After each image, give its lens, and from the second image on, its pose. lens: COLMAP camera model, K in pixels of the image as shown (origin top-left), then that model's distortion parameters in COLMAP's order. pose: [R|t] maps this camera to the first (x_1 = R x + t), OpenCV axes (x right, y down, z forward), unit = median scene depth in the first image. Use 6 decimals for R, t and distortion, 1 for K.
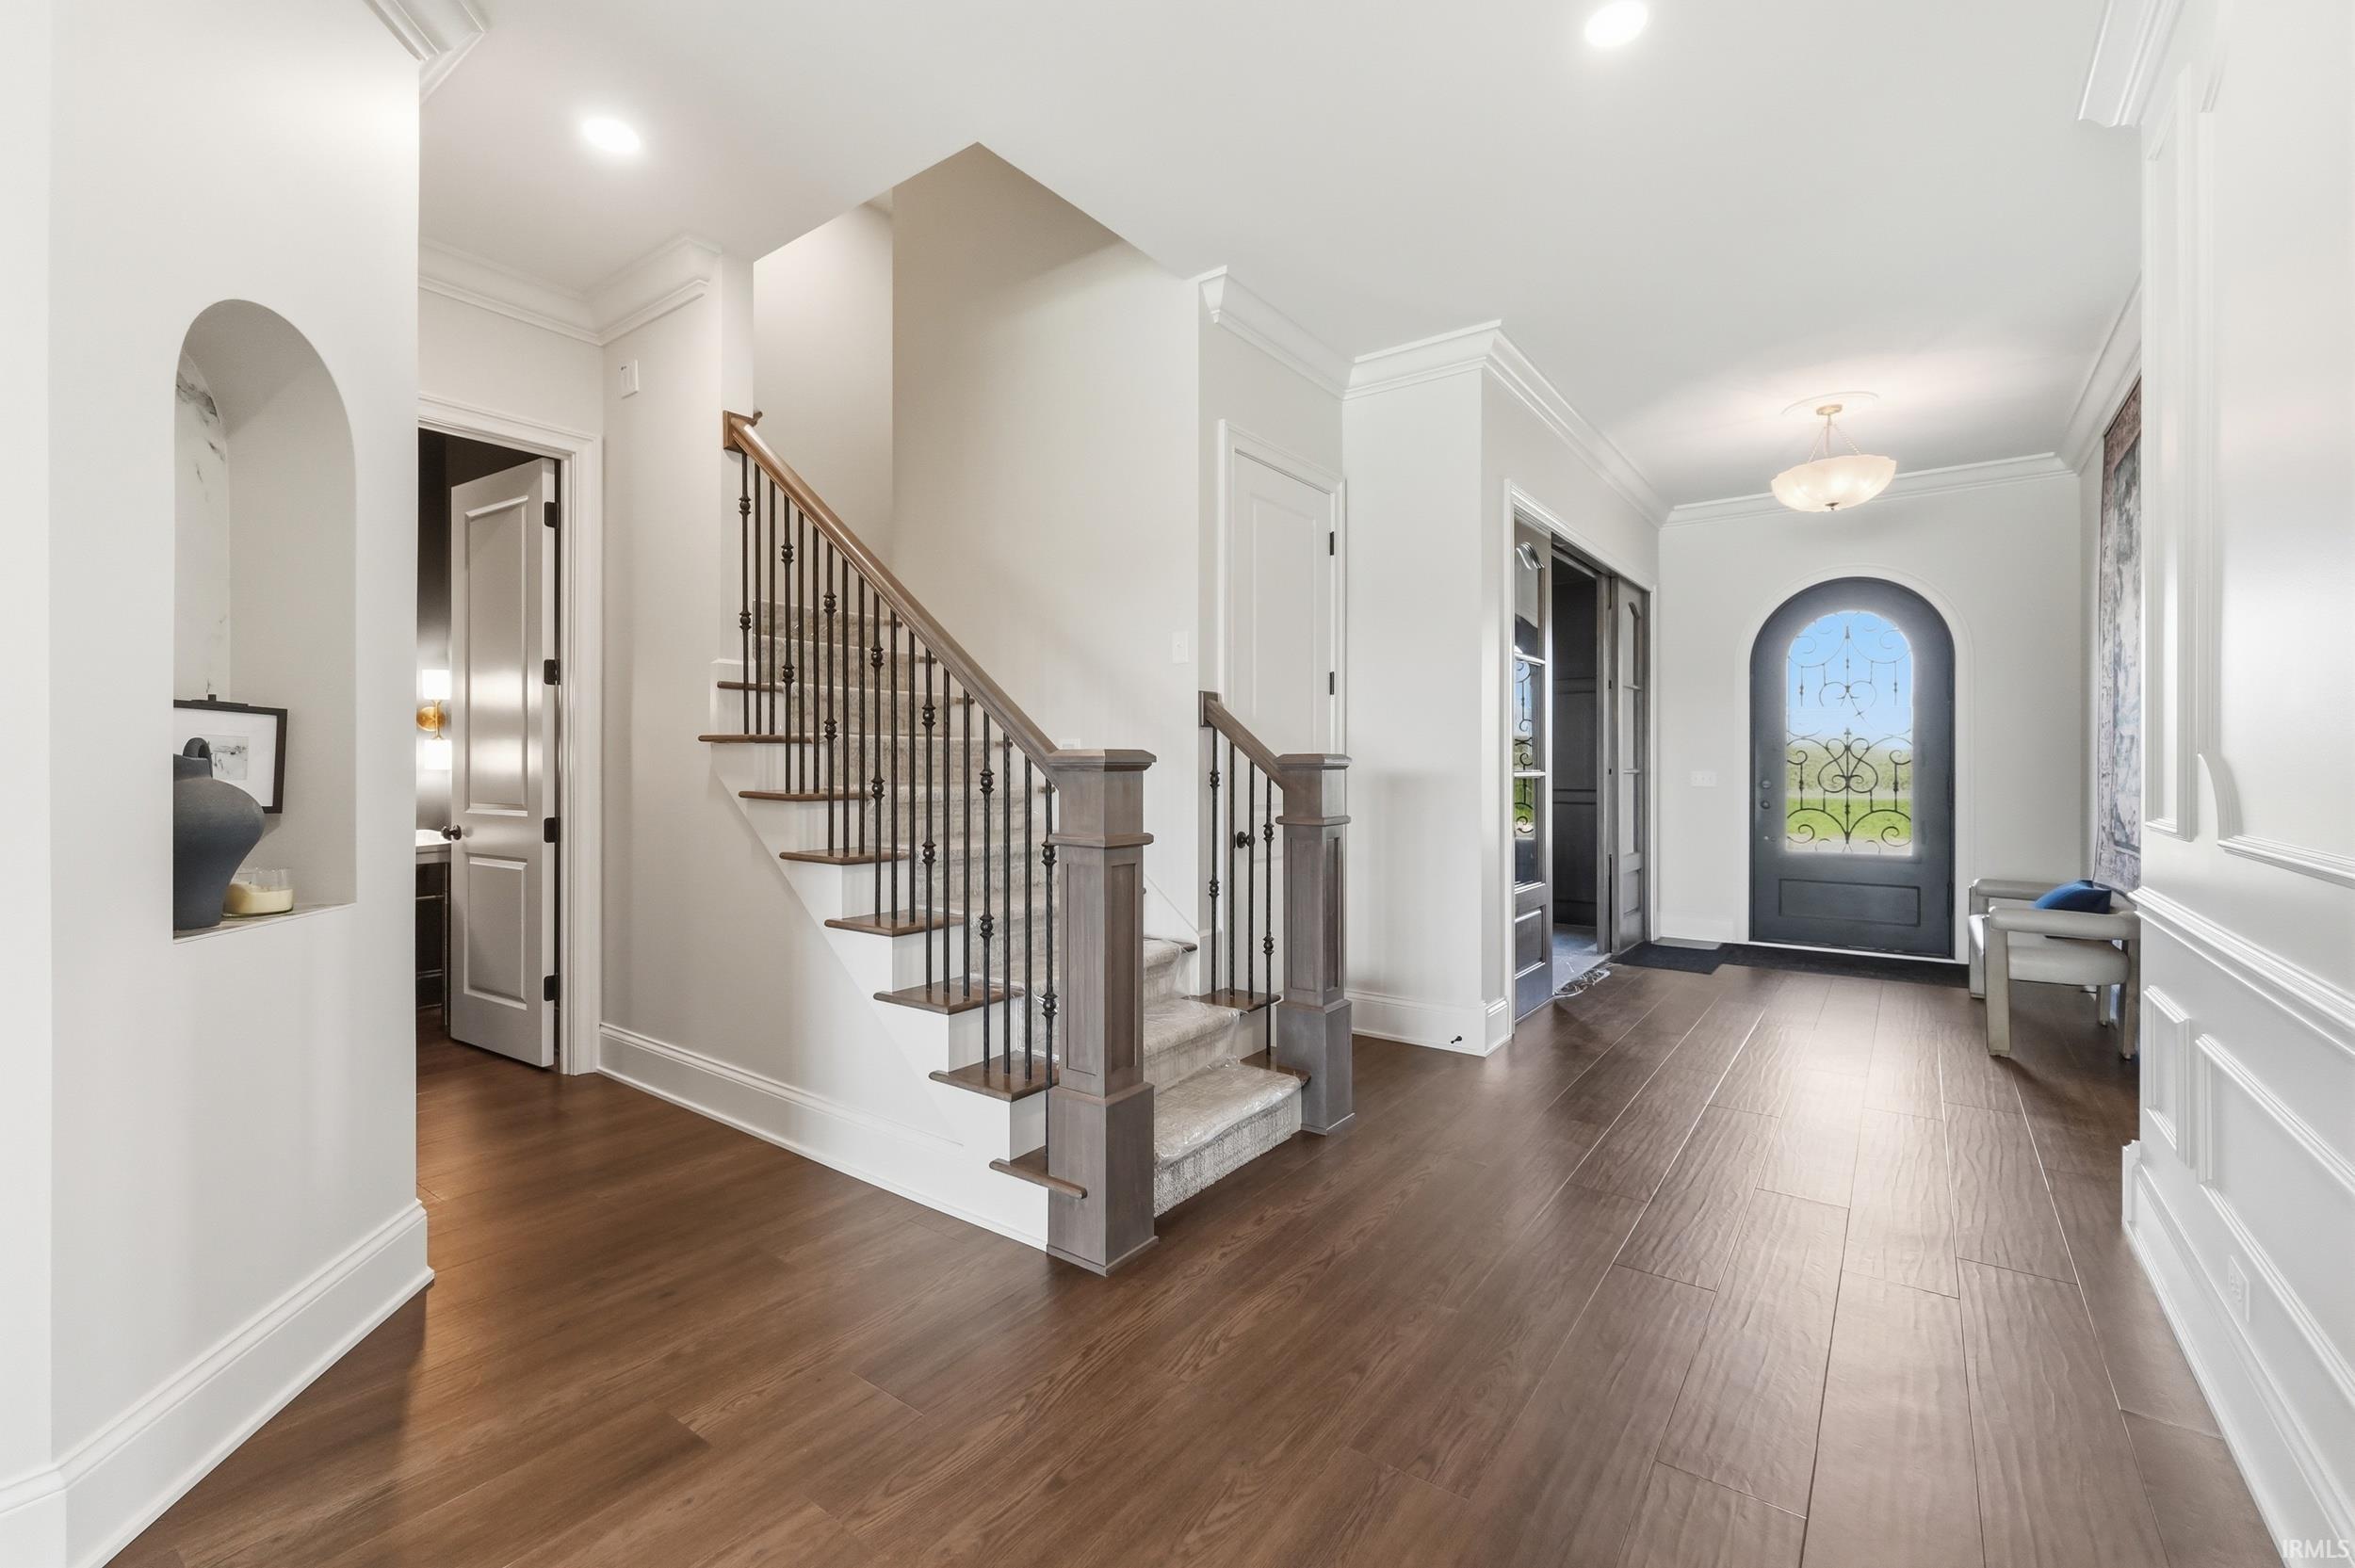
lens RADIAL K [[1003.1, 0, 1180.8], [0, 1003.1, 777.2], [0, 0, 1]] dist [-0.004399, -0.000383]
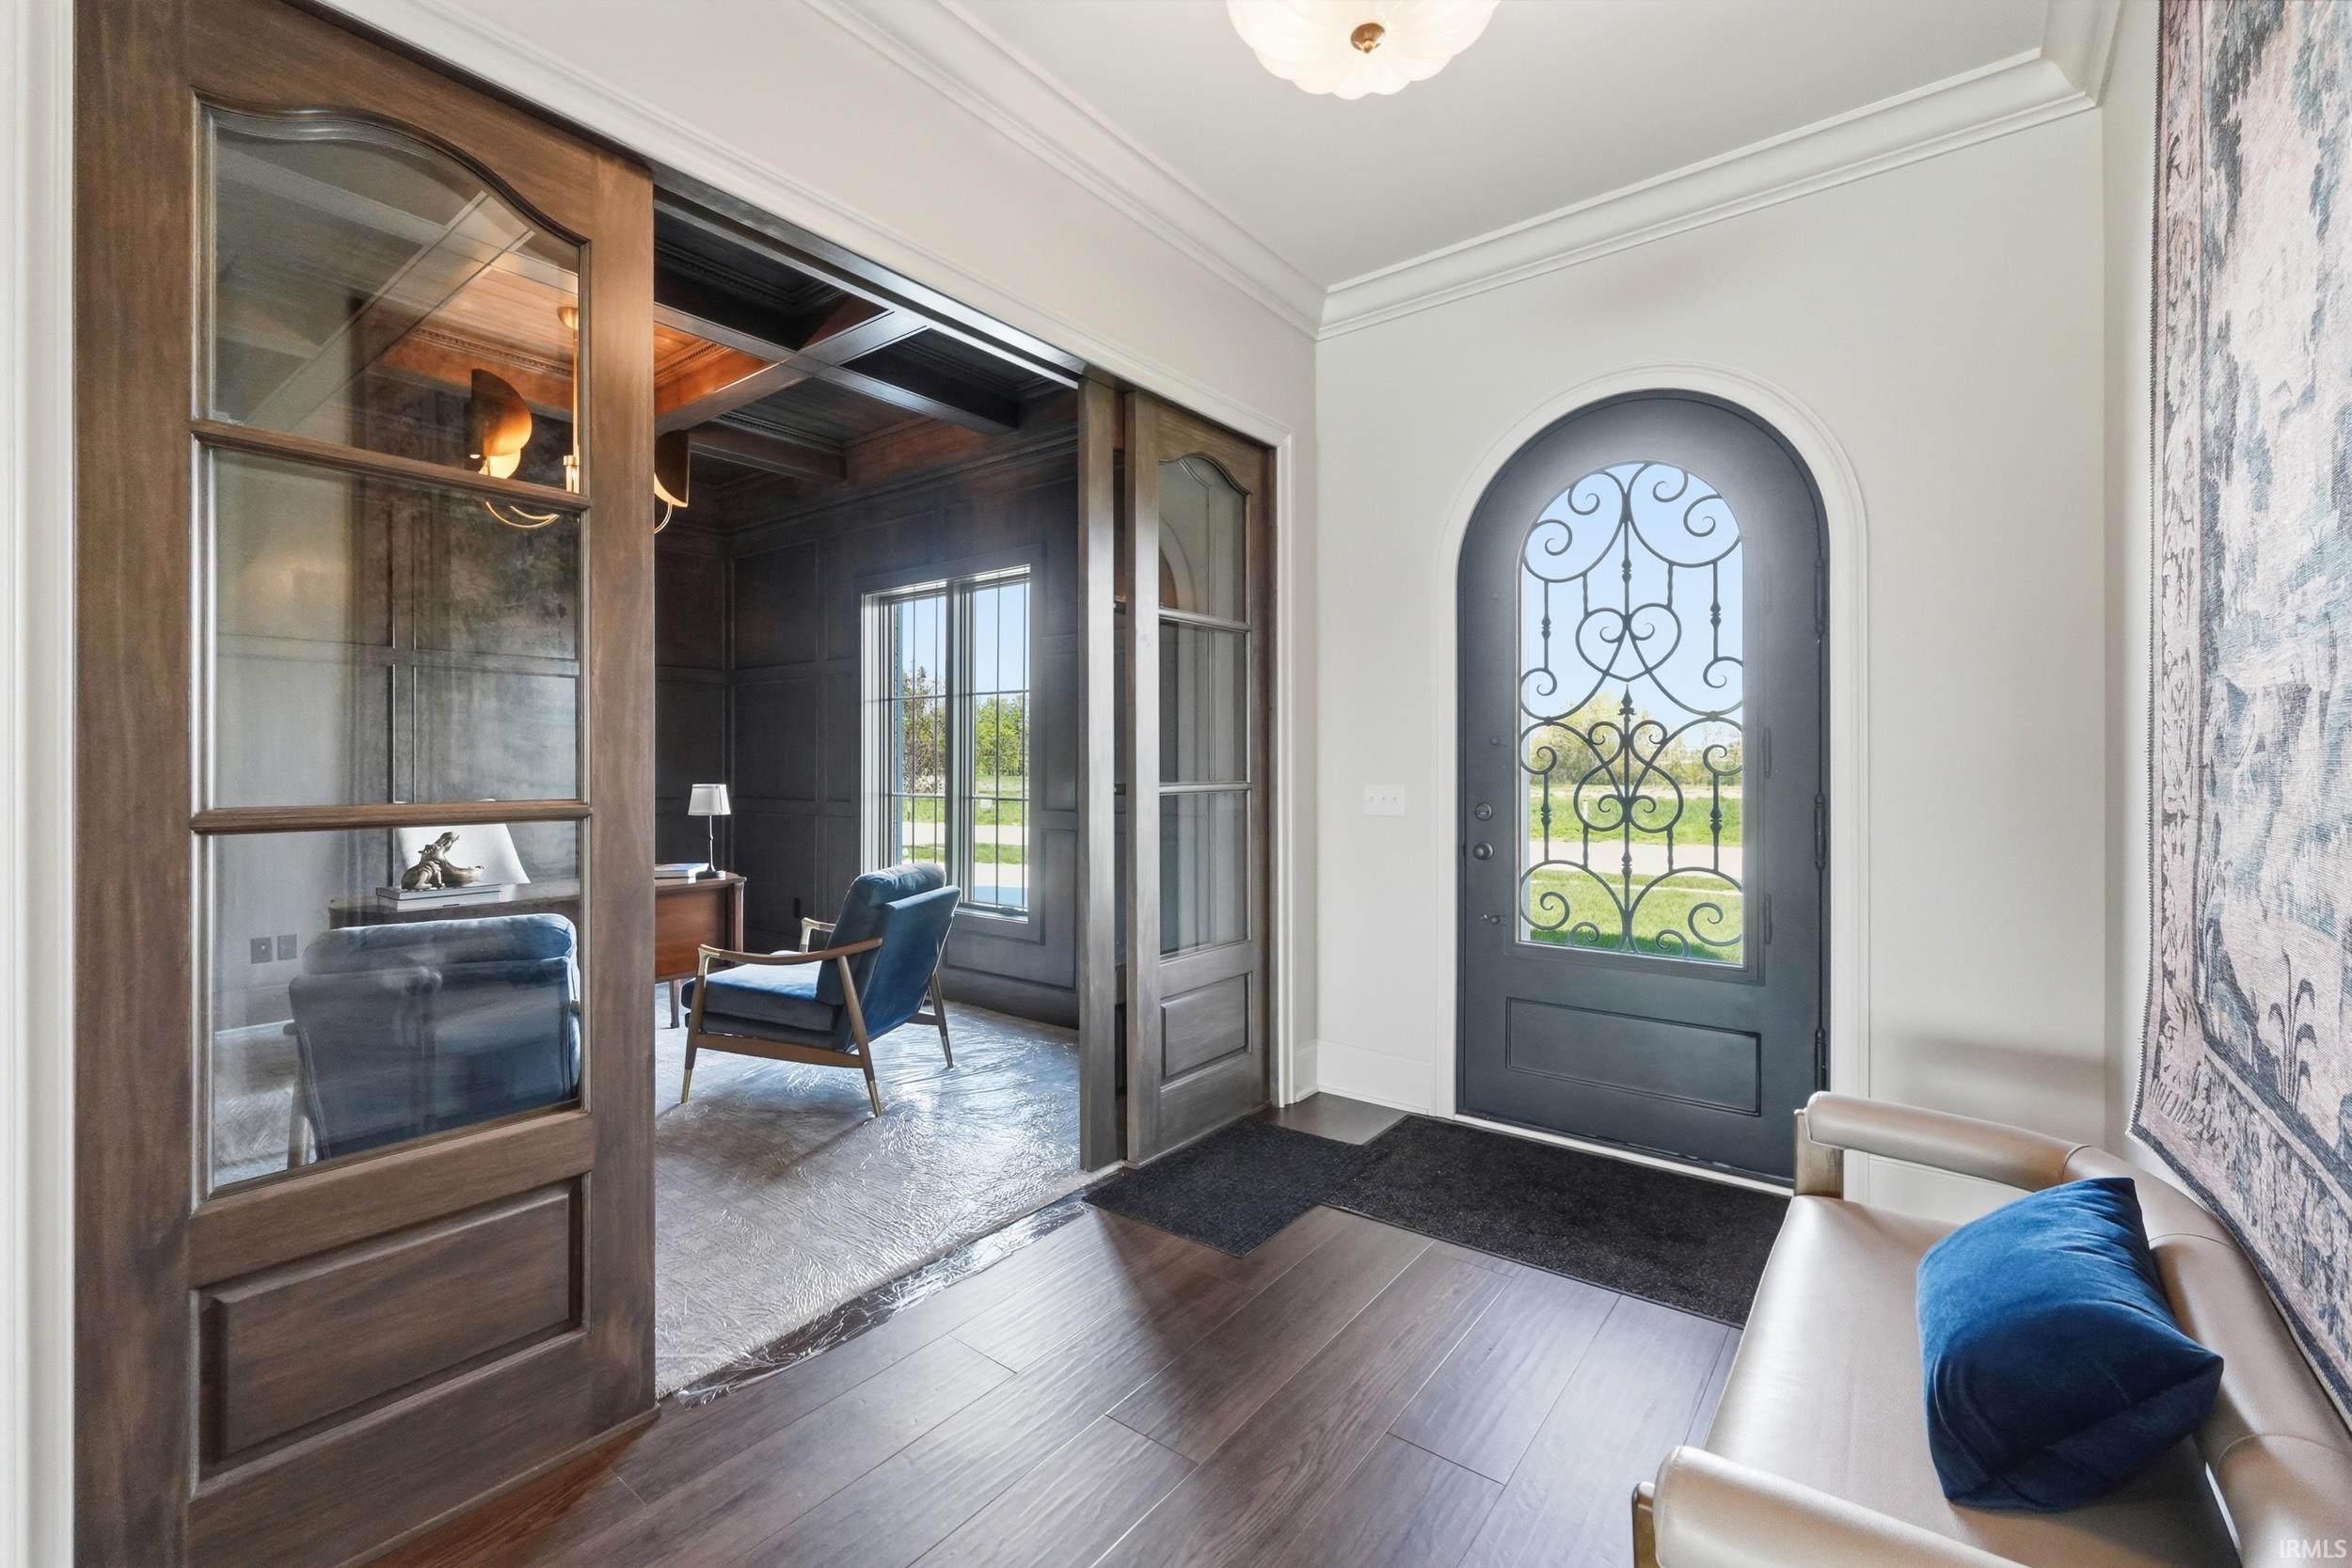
lens RADIAL K [[1001.9, 0, 1170.0], [0, 1001.9, 770.1], [0, 0, 1]] dist [-0.004399, -0.000383]
pose [[0.999566, 0.000840, -0.029446, 0.464255], [-0.000943, 0.999993, -0.003490, -0.012823], [0.029442, 0.003516, 0.999560, 0.509005]]
